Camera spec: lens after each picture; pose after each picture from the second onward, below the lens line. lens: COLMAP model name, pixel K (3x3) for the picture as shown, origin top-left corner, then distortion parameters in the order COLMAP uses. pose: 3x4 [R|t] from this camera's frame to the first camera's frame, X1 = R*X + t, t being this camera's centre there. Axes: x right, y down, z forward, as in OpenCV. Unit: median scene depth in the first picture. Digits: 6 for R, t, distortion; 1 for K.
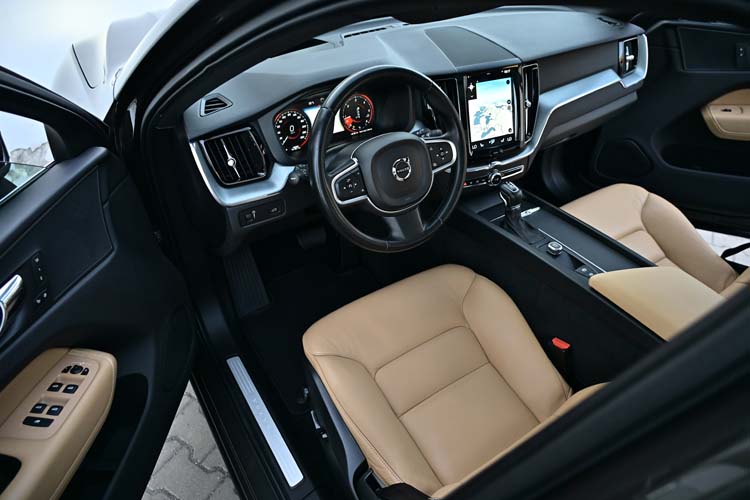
lens RADIAL K [[480.2, 0, 375.0], [0, 480.2, 250.0], [0, 0, 1]] dist [-0.013448, -0.000985]
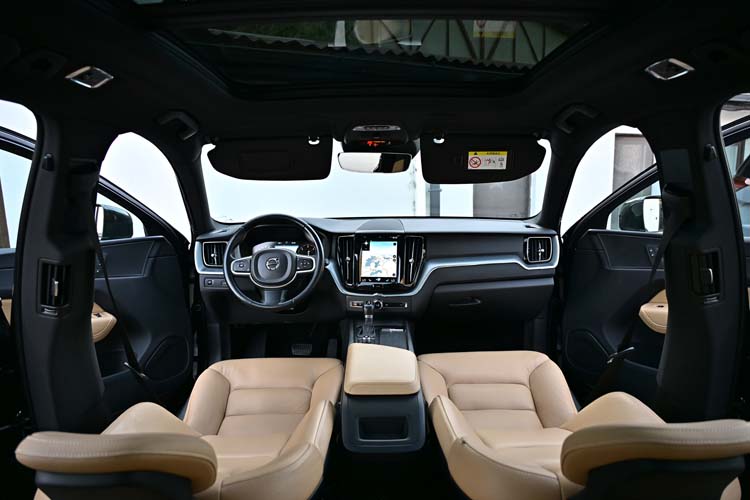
lens RADIAL K [[480.2, 0, 375.0], [0, 480.2, 250.0], [0, 0, 1]] dist [-0.013448, -0.000985]
pose [[0.840880, 0.055063, -0.538413, 1.065695], [-0.321148, 0.851512, -0.414478, 0.325830], [0.435643, 0.521437, 0.733703, -0.145629]]
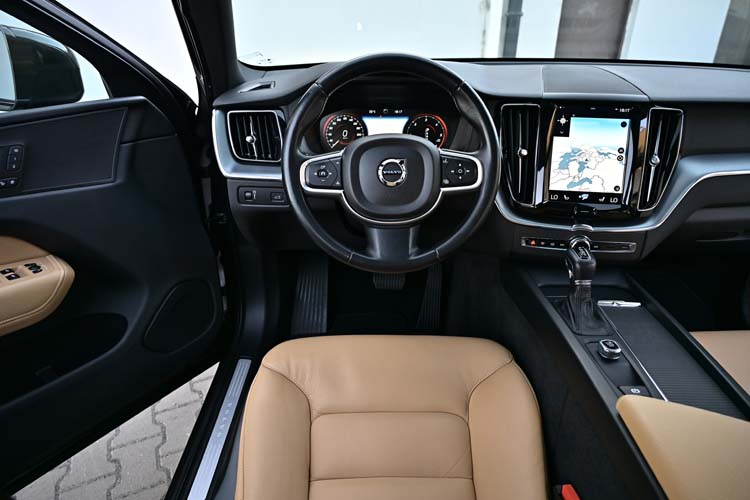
lens RADIAL K [[480.2, 0, 375.0], [0, 480.2, 250.0], [0, 0, 1]] dist [-0.013448, -0.000985]
pose [[0.838184, 0.240042, -0.489721, 0.369311], [-0.336440, 0.934298, -0.117879, 0.051026], [0.429249, 0.263566, 0.863874, 0.245258]]
